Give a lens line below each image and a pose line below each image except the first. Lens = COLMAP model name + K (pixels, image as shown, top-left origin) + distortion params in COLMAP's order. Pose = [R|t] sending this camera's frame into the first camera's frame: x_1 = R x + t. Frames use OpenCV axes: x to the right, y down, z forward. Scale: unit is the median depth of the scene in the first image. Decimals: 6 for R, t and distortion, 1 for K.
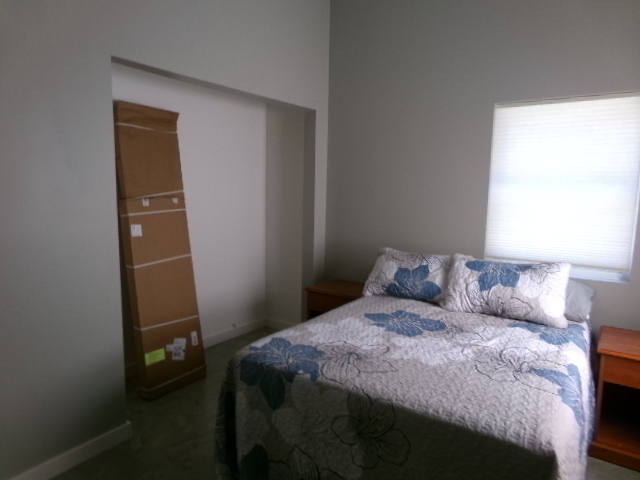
lens RADIAL K [[440.1, 0, 315.6], [0, 440.1, 244.1], [0, 0, 1]] dist [-0.026087, 0.048577]
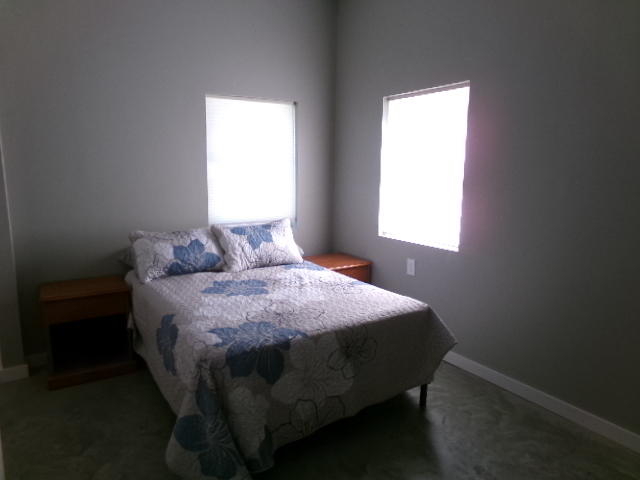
lens RADIAL K [[440.1, 0, 315.6], [0, 440.1, 244.1], [0, 0, 1]] dist [-0.026087, 0.048577]
pose [[0.378020, -0.168471, 0.910340, -0.912361], [0.109019, 0.984562, 0.136937, -0.082063], [-0.919356, 0.047479, 0.390551, 0.454185]]
